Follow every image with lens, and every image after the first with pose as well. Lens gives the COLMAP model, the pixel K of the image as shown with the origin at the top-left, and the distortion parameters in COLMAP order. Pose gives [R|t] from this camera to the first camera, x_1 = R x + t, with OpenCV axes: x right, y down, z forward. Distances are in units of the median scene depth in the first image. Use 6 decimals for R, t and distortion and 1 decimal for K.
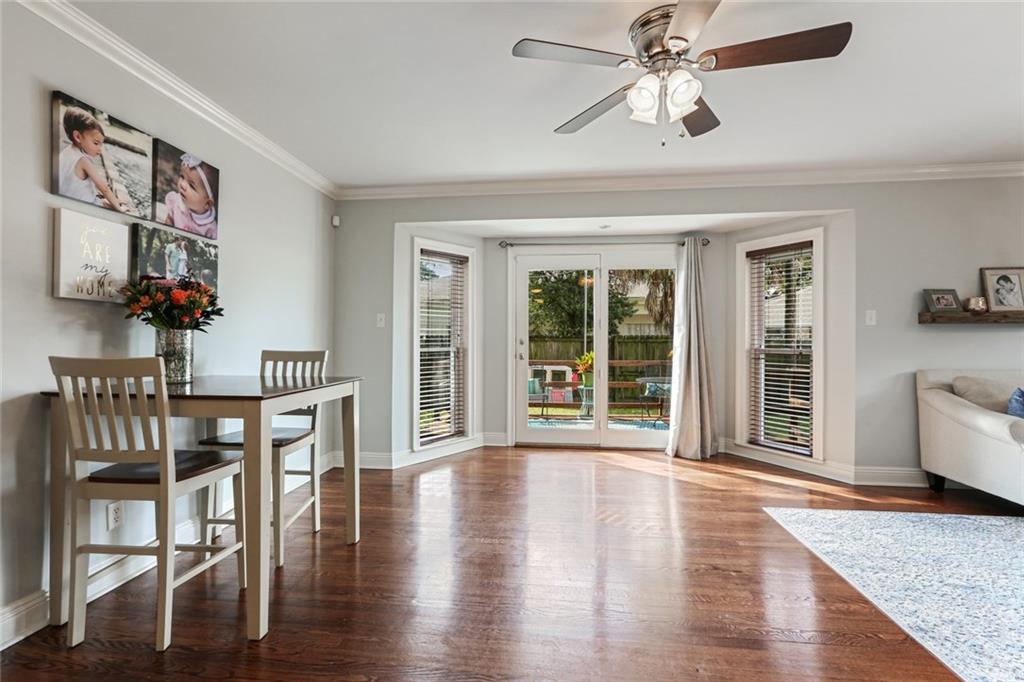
lens RADIAL K [[461.7, 0, 509.3], [0, 461.7, 340.9], [0, 0, 1]] dist [0.002194, 0.000760]
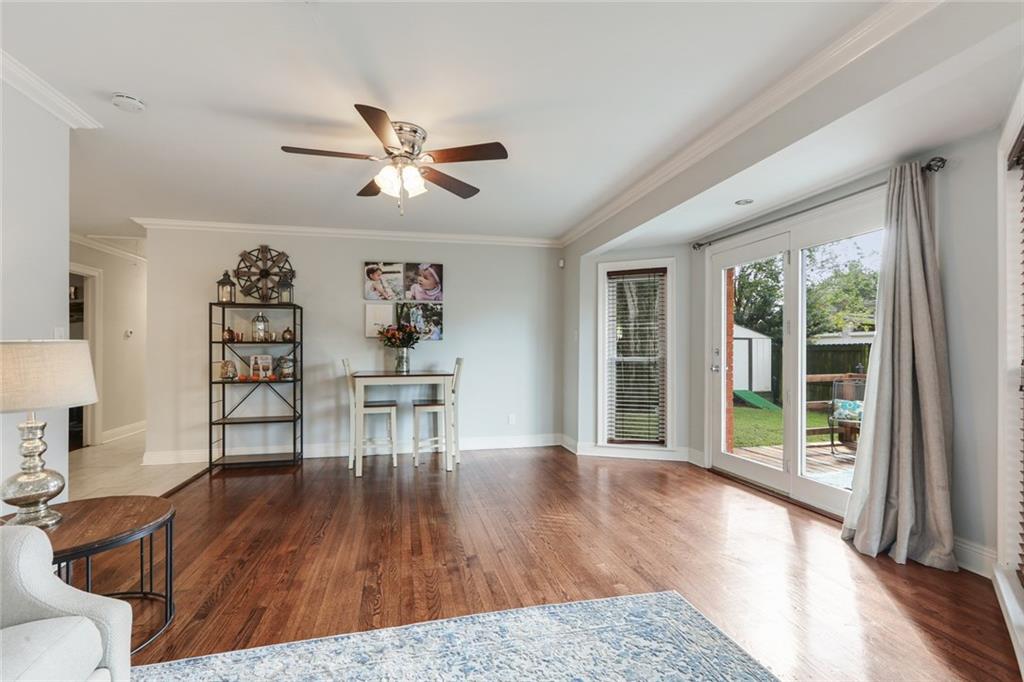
lens RADIAL K [[461.7, 0, 509.2], [0, 461.7, 346.6], [0, 0, 1]] dist [0.002194, 0.000760]
pose [[0.336265, -0.010394, -0.941710, 1.391710], [0.004869, 0.999945, -0.009298, -0.004617], [0.941755, -0.001459, 0.336297, 0.651127]]
